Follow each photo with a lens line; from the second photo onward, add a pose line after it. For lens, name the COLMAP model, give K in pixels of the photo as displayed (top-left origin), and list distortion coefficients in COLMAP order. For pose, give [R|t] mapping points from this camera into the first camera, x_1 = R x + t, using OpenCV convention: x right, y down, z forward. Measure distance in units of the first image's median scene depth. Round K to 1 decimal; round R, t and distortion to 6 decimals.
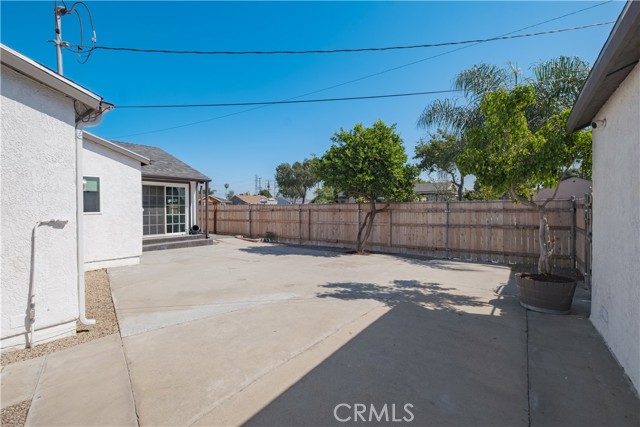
lens RADIAL K [[280.2, 0, 316.1], [0, 280.2, 211.7], [0, 0, 1]] dist [0.001133, 0.000284]
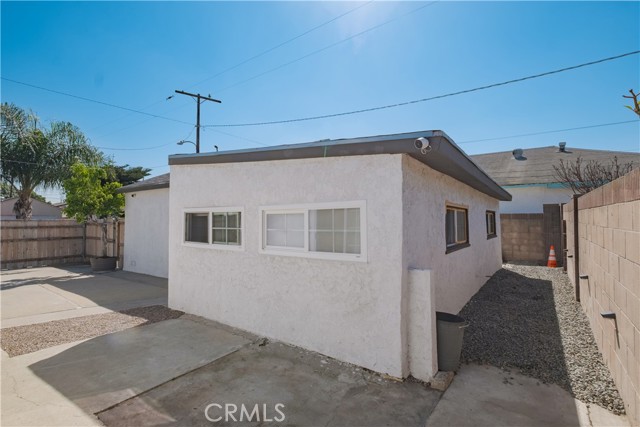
lens RADIAL K [[311.9, 0, 320.3], [0, 311.9, 212.6], [0, 0, 1]] dist [-0.012714, -0.000741]
pose [[-0.026399, 0.038881, 0.998895, -0.735587], [0.014416, 0.999154, -0.038510, 0.001517], [-0.999548, 0.013384, -0.026938, -0.273620]]
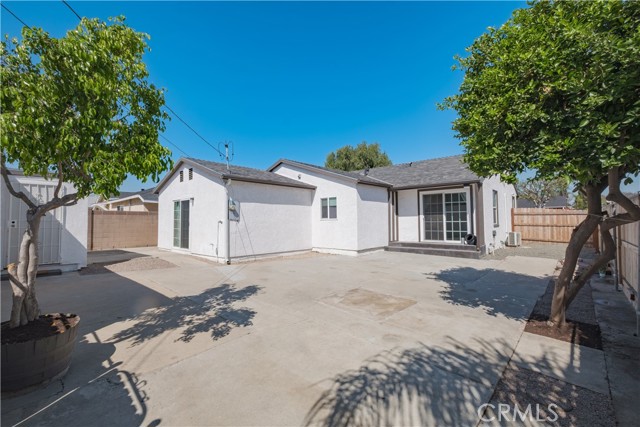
lens RADIAL K [[280.2, 0, 316.8], [0, 280.2, 210.2], [0, 0, 1]] dist [0.001133, 0.000284]
pose [[-0.099909, -0.027234, -0.994624, 0.627710], [-0.004154, 0.999628, -0.026954, -0.000797], [0.994988, 0.001439, -0.099985, 0.774699]]
